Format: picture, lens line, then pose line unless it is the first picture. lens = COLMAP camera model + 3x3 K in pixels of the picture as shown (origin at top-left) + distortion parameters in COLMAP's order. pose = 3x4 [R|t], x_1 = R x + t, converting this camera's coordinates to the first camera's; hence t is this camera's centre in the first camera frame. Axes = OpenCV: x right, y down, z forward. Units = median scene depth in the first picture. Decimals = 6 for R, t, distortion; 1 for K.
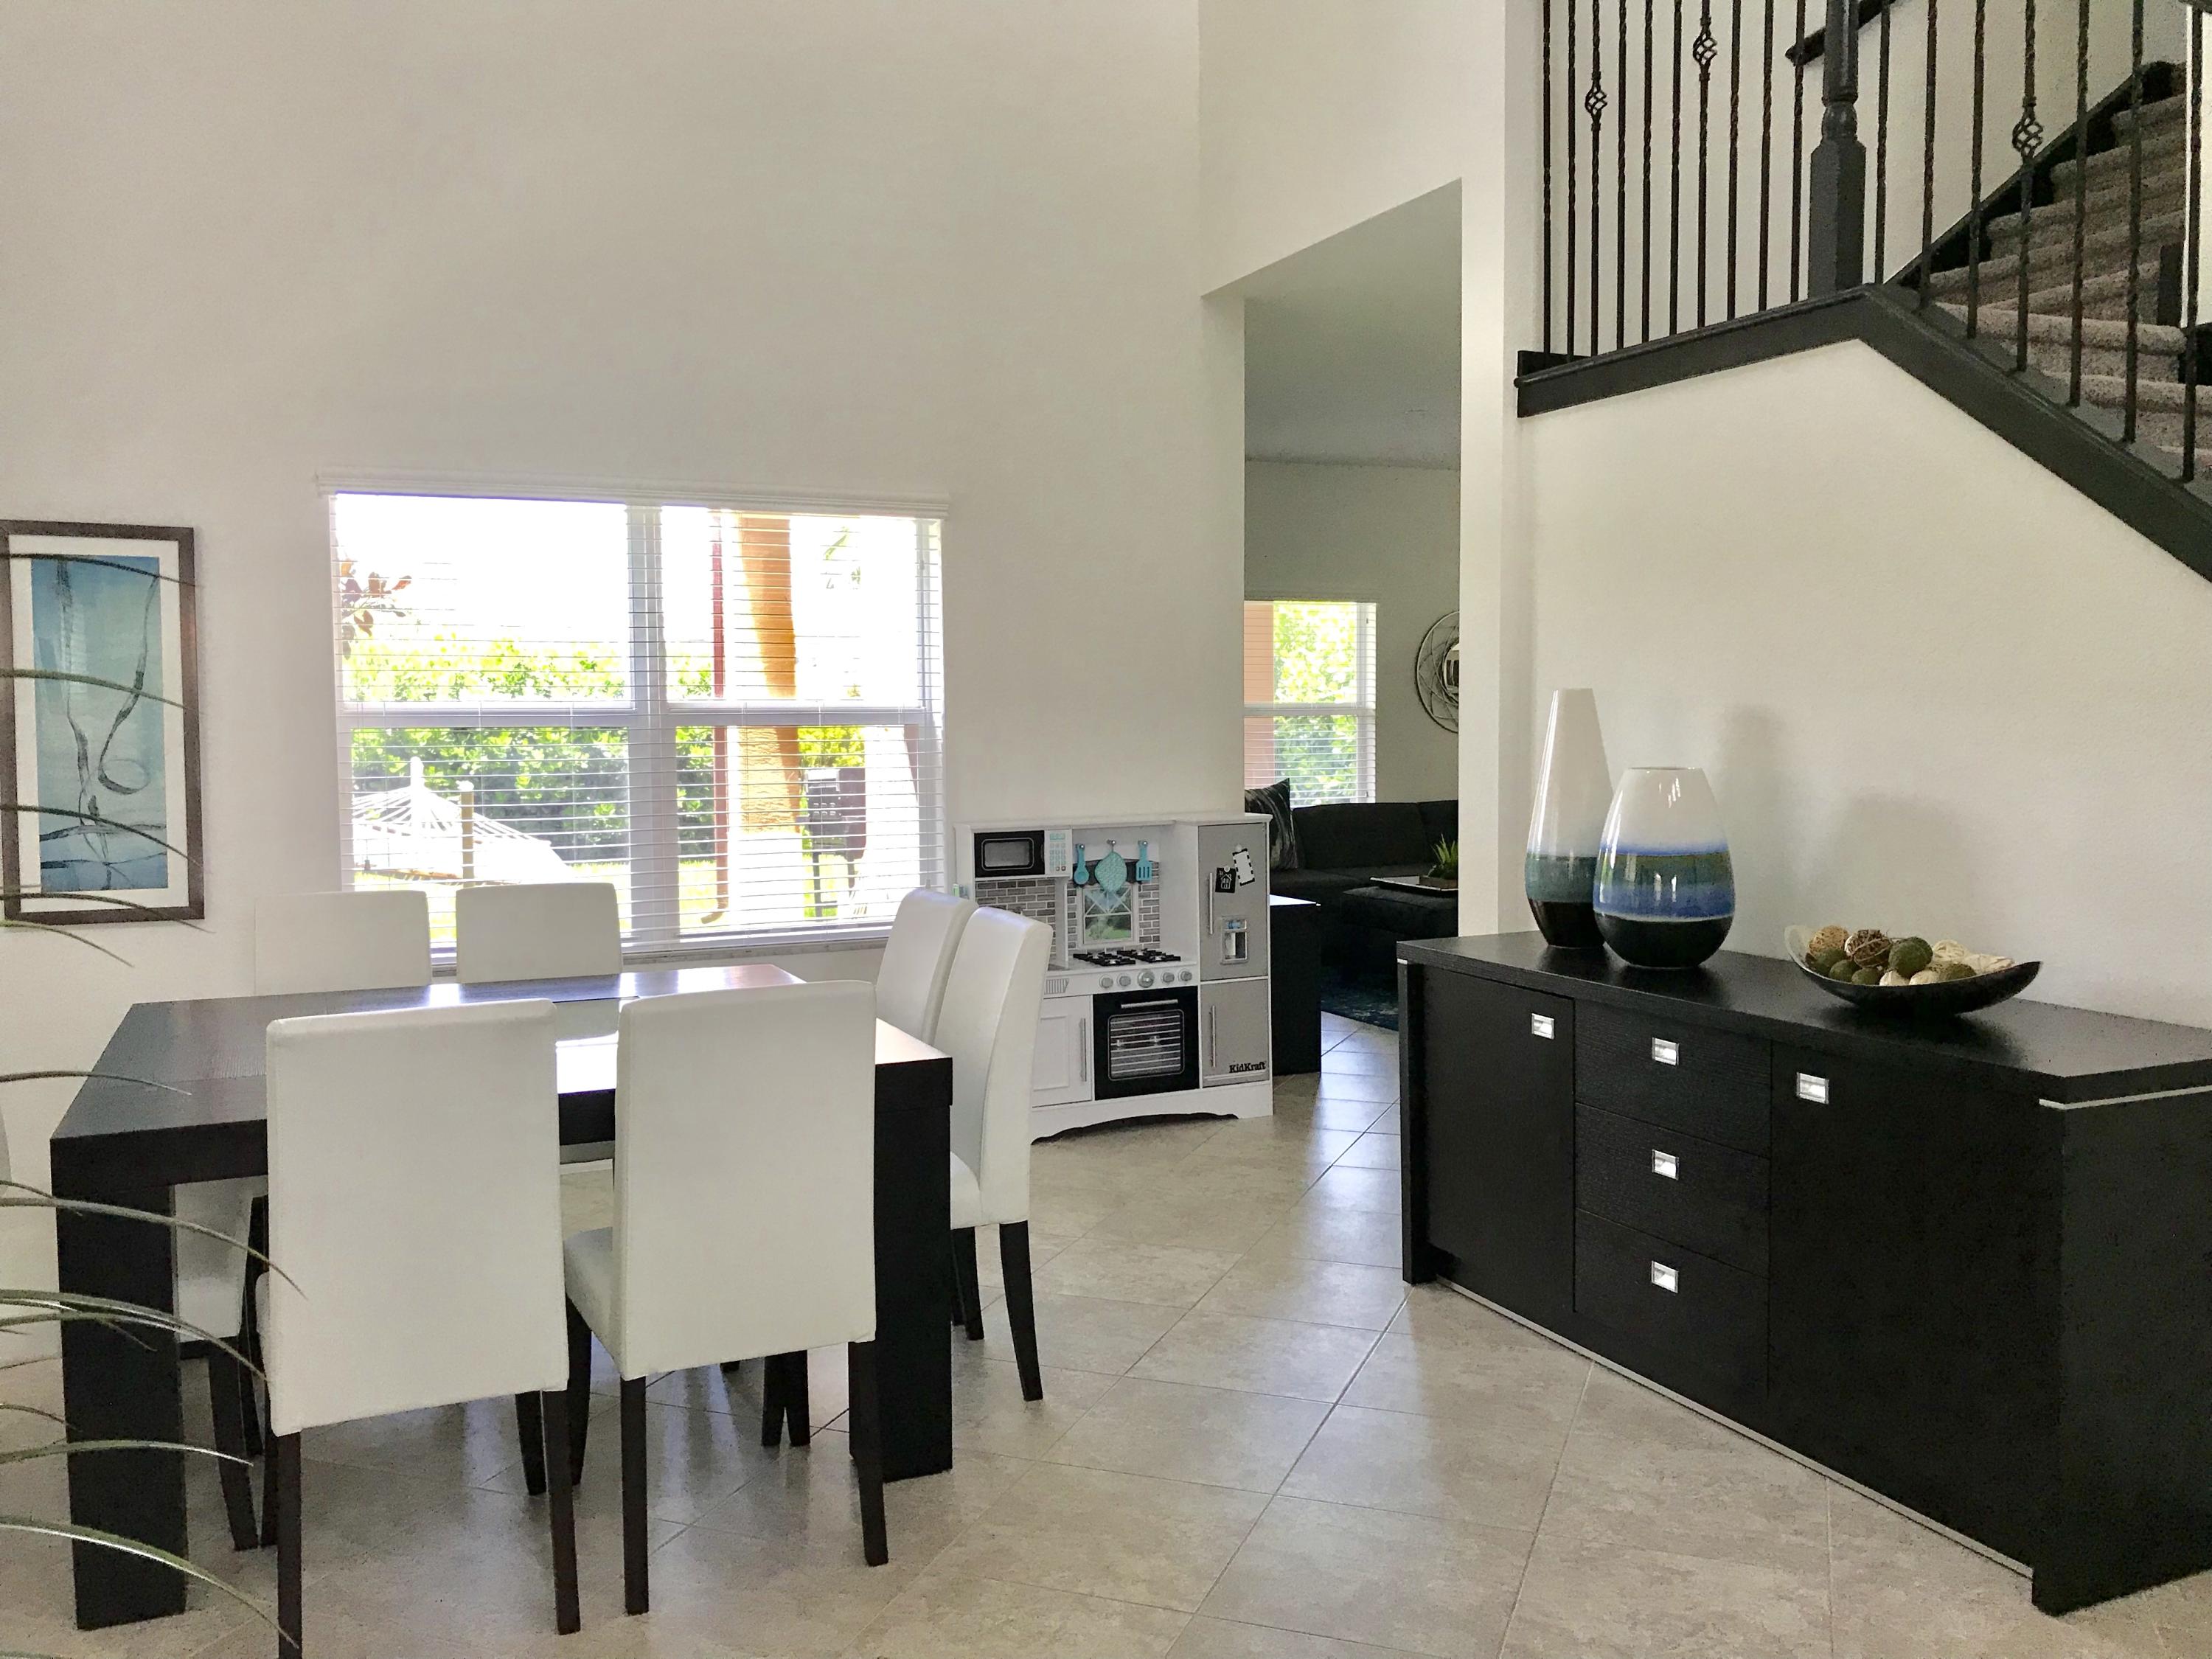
lens RADIAL K [[1820.4, 0, 1107.4], [0, 1820.4, 831.7], [0, 0, 1]] dist [0.027869, -0.008697]
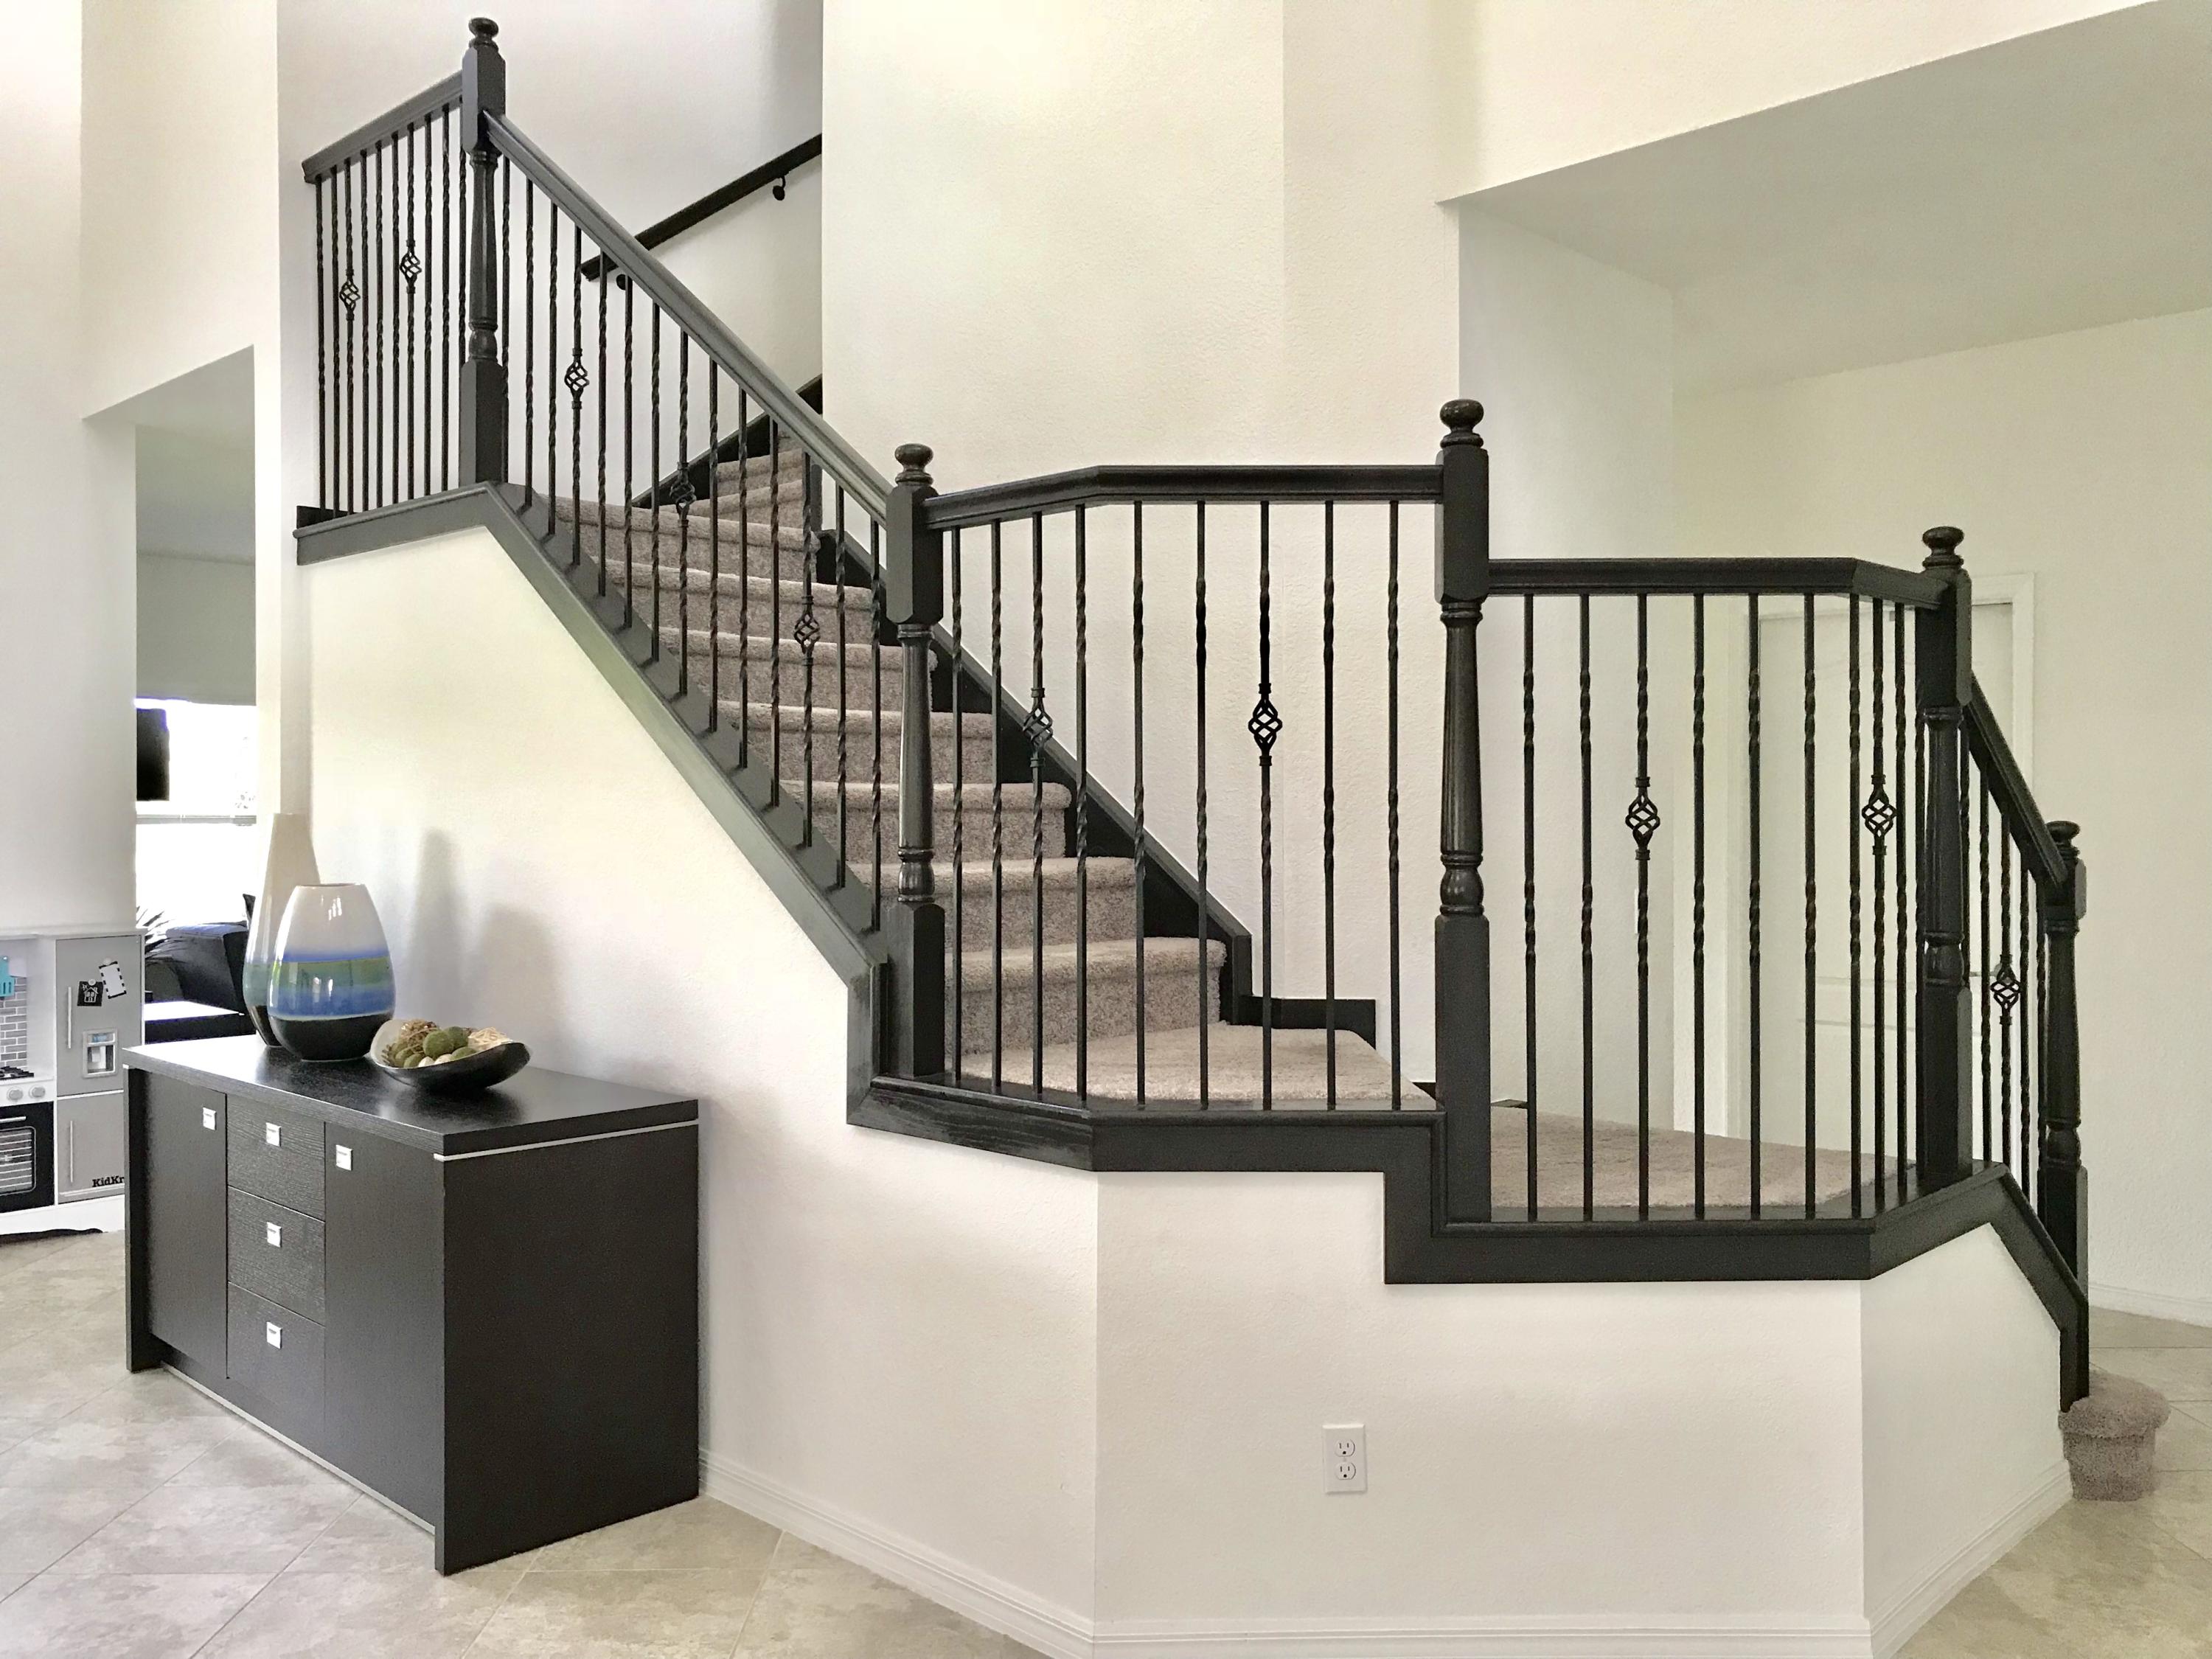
lens RADIAL K [[1820.4, 0, 1105.4], [0, 1820.4, 820.3], [0, 0, 1]] dist [0.027869, -0.008697]
pose [[0.929019, 0.005816, 0.369986, 0.234793], [0.017446, 0.998076, -0.059495, 0.001334], [-0.369620, 0.061727, 0.927130, -0.170183]]
